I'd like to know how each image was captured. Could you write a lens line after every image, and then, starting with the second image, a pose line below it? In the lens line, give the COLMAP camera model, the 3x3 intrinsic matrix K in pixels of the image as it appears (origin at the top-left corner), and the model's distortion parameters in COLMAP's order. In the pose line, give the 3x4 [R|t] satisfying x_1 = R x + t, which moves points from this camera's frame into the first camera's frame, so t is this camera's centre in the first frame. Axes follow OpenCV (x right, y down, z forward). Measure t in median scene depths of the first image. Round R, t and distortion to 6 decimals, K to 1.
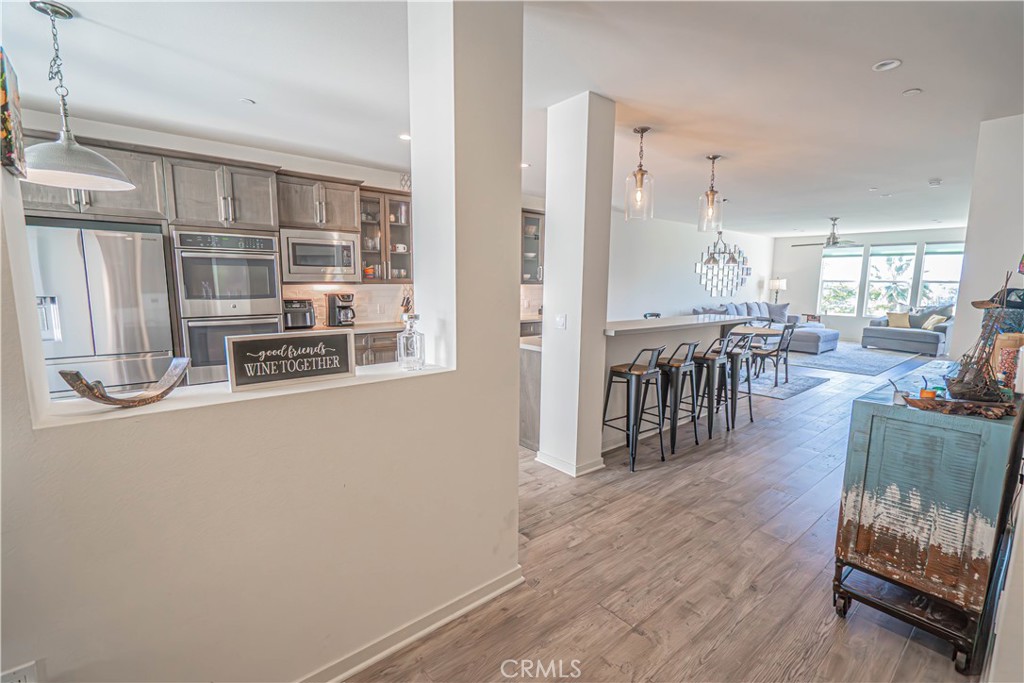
lens RADIAL K [[458.6, 0, 514.6], [0, 458.6, 347.2], [0, 0, 1]] dist [-0.003237, 0.000098]
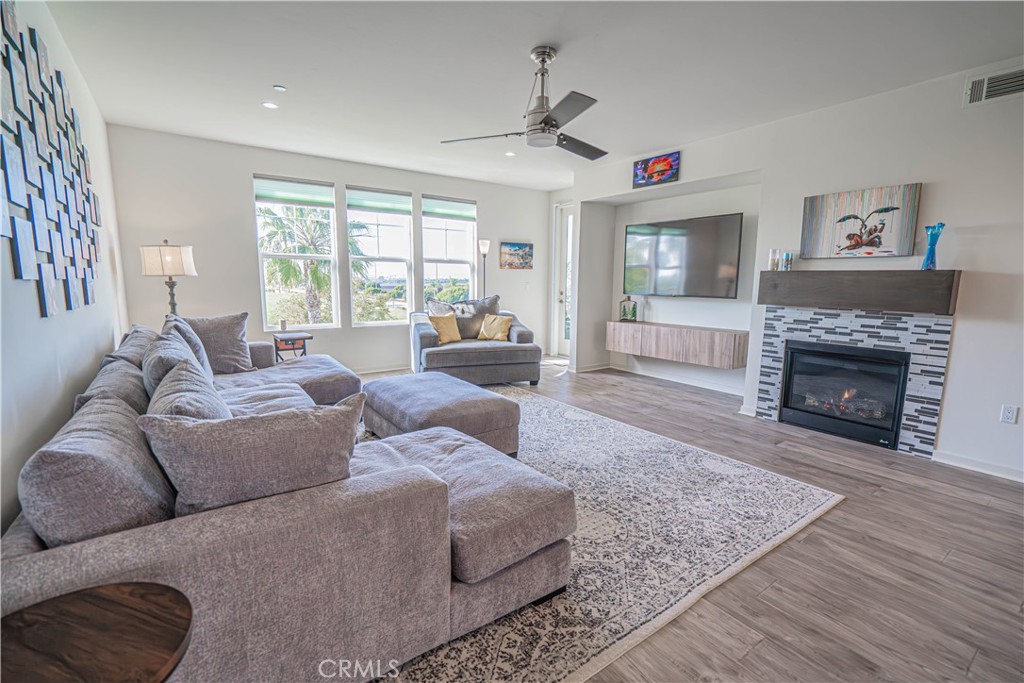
lens RADIAL K [[458.6, 0, 514.6], [0, 458.6, 347.2], [0, 0, 1]] dist [-0.003237, 0.000098]
pose [[0.079226, -0.157322, 0.984364, 0.281637], [0.132826, 0.980329, 0.145986, -0.103147], [-0.987968, 0.119184, 0.098564, 0.830533]]
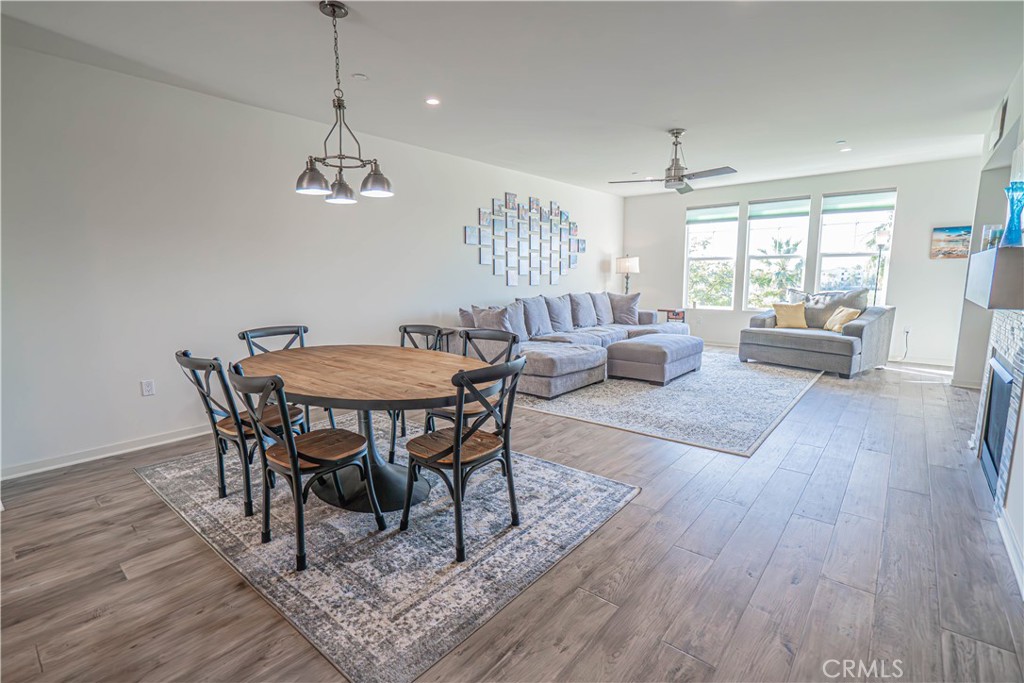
lens RADIAL K [[471.6, 0, 516.0], [0, 471.6, 345.4], [0, 0, 1]] dist [0.000032, 0.000465]
pose [[0.984241, -0.043045, 0.171512, 0.338615], [0.042012, 0.999071, 0.009648, -0.039219], [-0.171768, -0.002291, 0.985135, 0.406451]]
